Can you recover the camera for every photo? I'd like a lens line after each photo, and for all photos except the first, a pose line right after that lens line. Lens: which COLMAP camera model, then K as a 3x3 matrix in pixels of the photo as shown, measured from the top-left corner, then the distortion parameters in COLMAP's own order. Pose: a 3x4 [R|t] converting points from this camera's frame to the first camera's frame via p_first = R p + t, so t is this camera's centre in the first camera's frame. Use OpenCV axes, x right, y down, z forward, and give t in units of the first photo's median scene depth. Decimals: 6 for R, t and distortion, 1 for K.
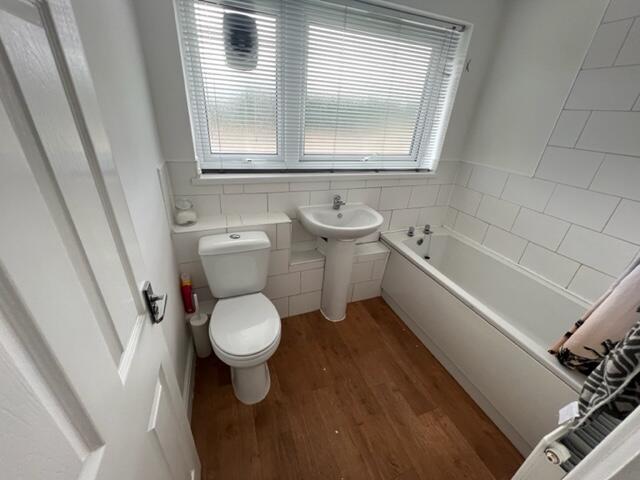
lens RADIAL K [[255.8, 0, 320.0], [0, 255.8, 240.0], [0, 0, 1]] dist [-0.001975, -0.000362]
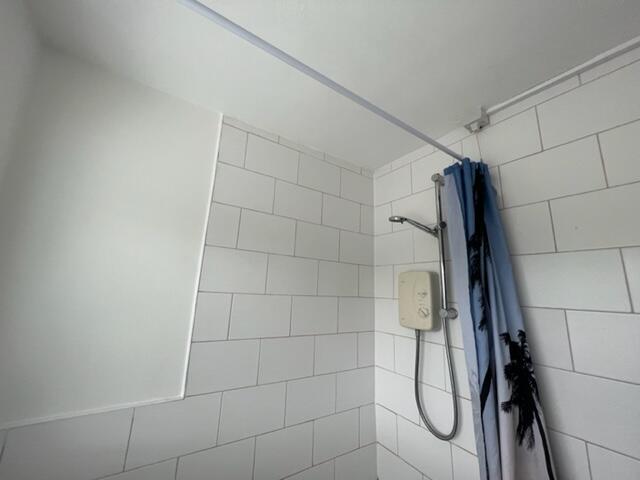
lens RADIAL K [[255.8, 0, 320.0], [0, 255.8, 240.0], [0, 0, 1]] dist [-0.001975, -0.000362]
pose [[-0.226417, 0.121785, 0.966387, 0.136440], [0.383543, 0.923144, -0.026475, -0.415399], [-0.895338, 0.364656, -0.255725, 0.684553]]
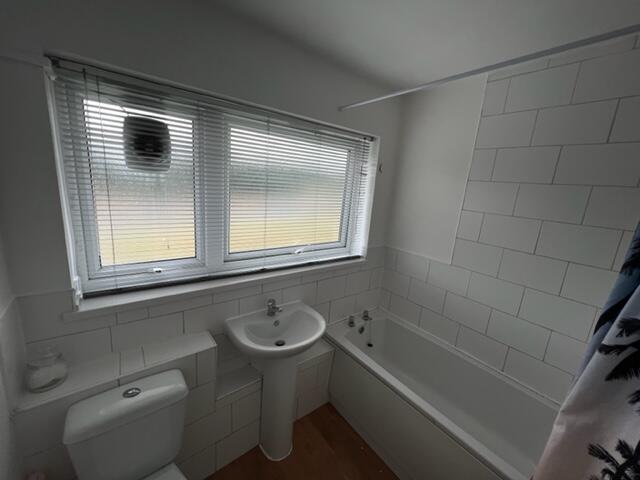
lens RADIAL K [[255.8, 0, 320.0], [0, 255.8, 240.0], [0, 0, 1]] dist [-0.001975, -0.000362]
pose [[0.956816, -0.050717, 0.286236, -0.014751], [0.113461, 0.971719, -0.207095, -0.172630], [-0.267637, 0.230629, 0.935511, 0.089568]]
